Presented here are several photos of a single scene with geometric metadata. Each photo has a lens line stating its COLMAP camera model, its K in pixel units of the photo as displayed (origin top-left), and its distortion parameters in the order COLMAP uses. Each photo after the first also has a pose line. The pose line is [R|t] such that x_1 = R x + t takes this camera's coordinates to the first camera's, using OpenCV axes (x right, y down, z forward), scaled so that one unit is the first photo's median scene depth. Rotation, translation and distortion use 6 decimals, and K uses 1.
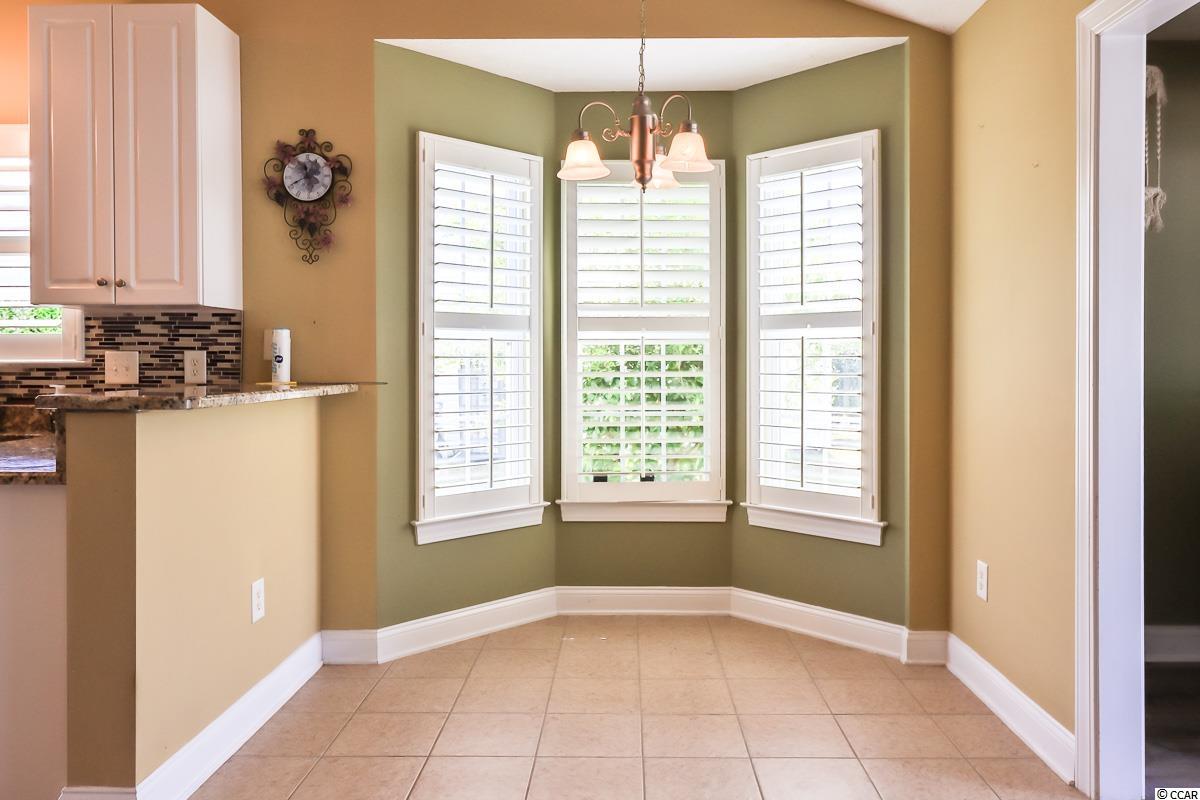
lens RADIAL K [[882.0, 0, 615.7], [0, 882.0, 366.2], [0, 0, 1]] dist [-0.000090, -0.000679]
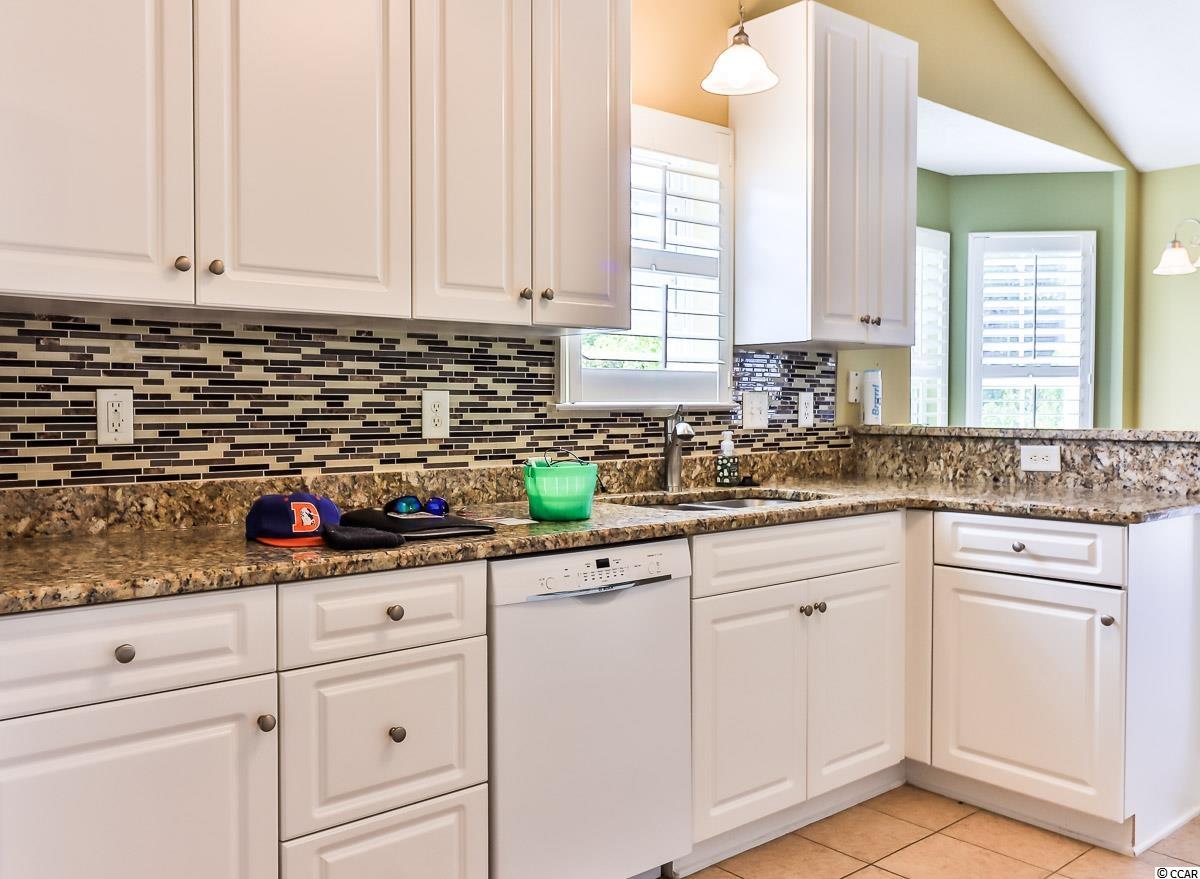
lens RADIAL K [[1036.3, 0, 518.6], [0, 1036.3, 427.4], [0, 0, 1]] dist [0.009080, 0.004940]
pose [[0.768265, -0.014796, 0.639961, -1.416497], [0.004964, 0.999840, 0.017158, -0.000716], [-0.640113, -0.010006, 0.768216, 0.347581]]
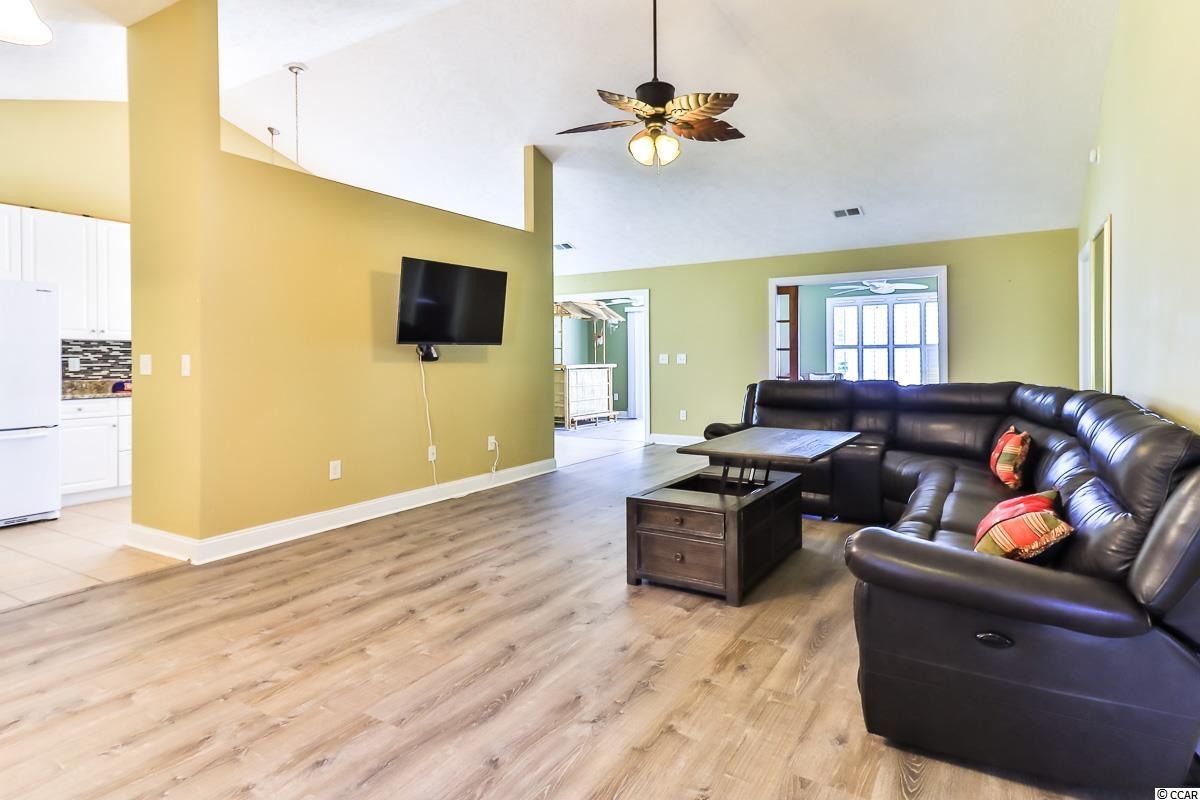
lens RADIAL K [[640.8, 0, 601.7], [0, 640.8, 361.8], [0, 0, 1]] dist [0.018604, -0.000043]
pose [[0.505659, -0.004712, 0.862721, -1.959955], [0.012370, 0.999922, -0.001789, 0.016107], [-0.862645, 0.011577, 0.505677, -1.037785]]
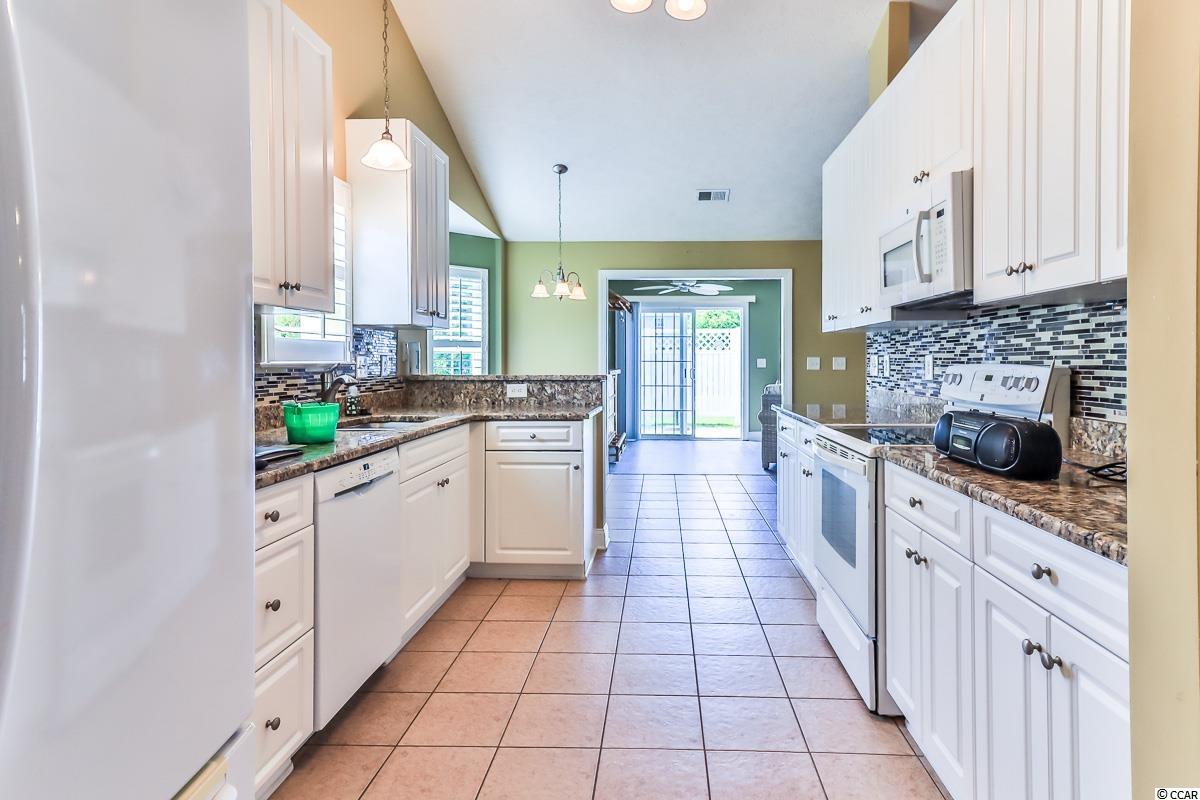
lens RADIAL K [[667.1, 0, 636.6], [0, 667.1, 360.0], [0, 0, 1]] dist [0.026843, 0.000100]
pose [[0.018752, 0.001611, 0.999823, -1.609454], [0.007886, 0.999967, -0.001759, -0.003990], [-0.999793, 0.007918, 0.018738, 0.544455]]
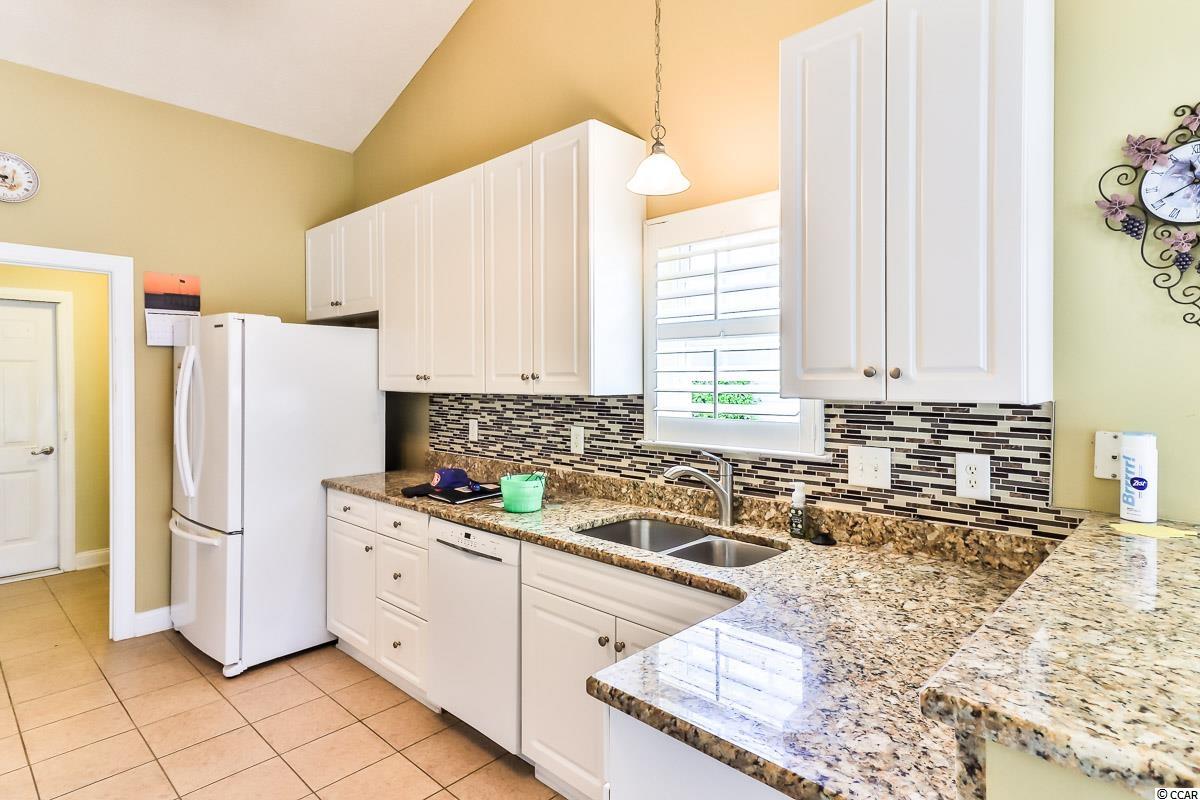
lens RADIAL K [[627.6, 0, 599.3], [0, 627.6, 381.1], [0, 0, 1]] dist [0.024360, 0.000014]
pose [[0.735696, 0.001514, -0.677311, -0.347786], [-0.002335, 0.999997, -0.000302, -0.077434], [0.677308, 0.001804, 0.735697, 0.399327]]
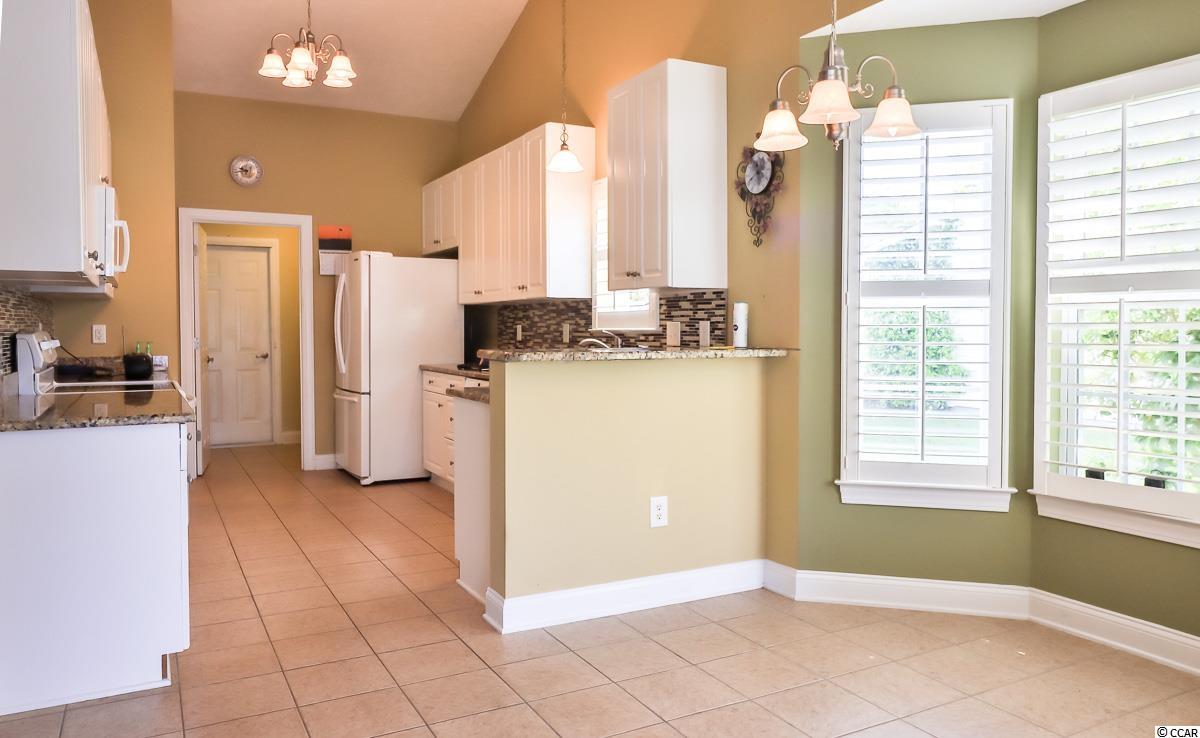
lens RADIAL K [[845.8, 0, 600.4], [0, 845.8, 354.3], [0, 0, 1]] dist [-0.003411, -0.000422]
pose [[0.483242, 0.027725, -0.875048, 0.536908], [-0.006223, 0.999582, 0.028234, -0.002966], [0.875465, -0.008198, 0.483213, 0.264969]]
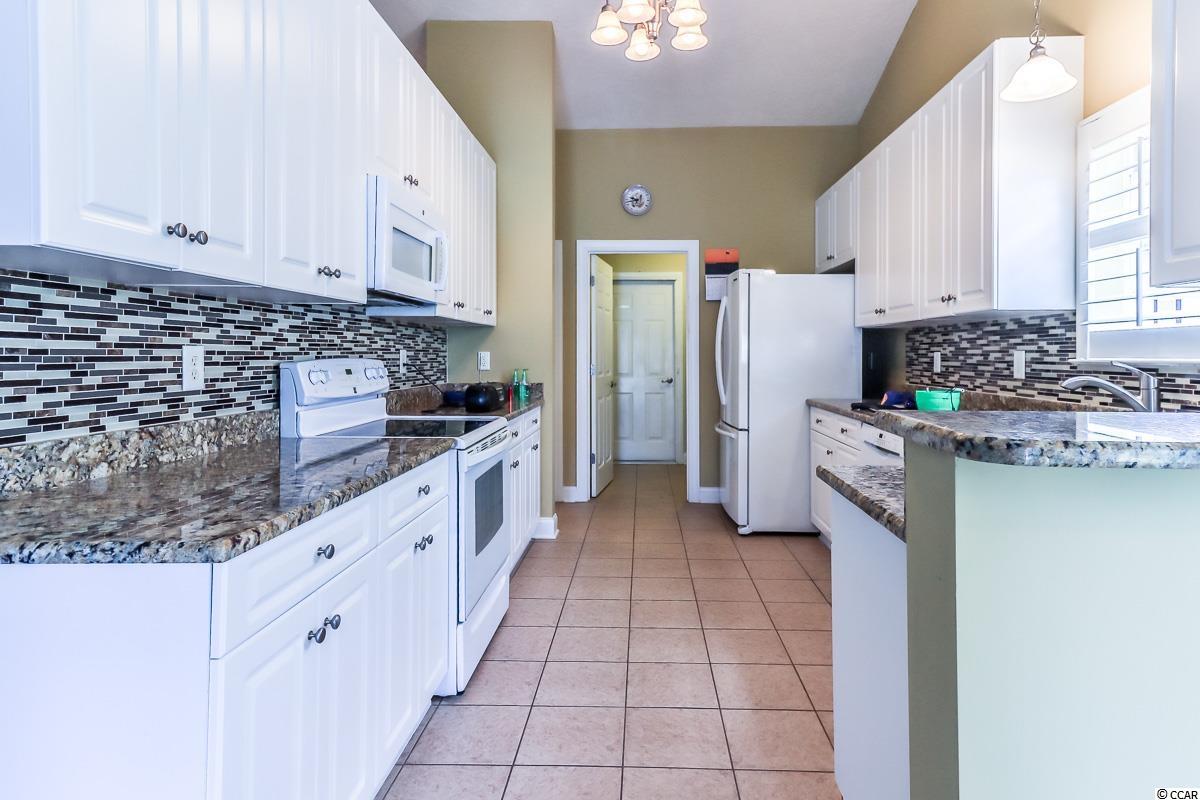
lens RADIAL K [[647.0, 0, 629.2], [0, 647.0, 349.3], [0, 0, 1]] dist [0.025894, 0.000372]
pose [[-0.009445, -0.007274, -0.999929, -0.079451], [-0.009599, 0.999928, -0.007183, -0.006427], [0.999909, 0.009531, -0.009514, 0.499982]]
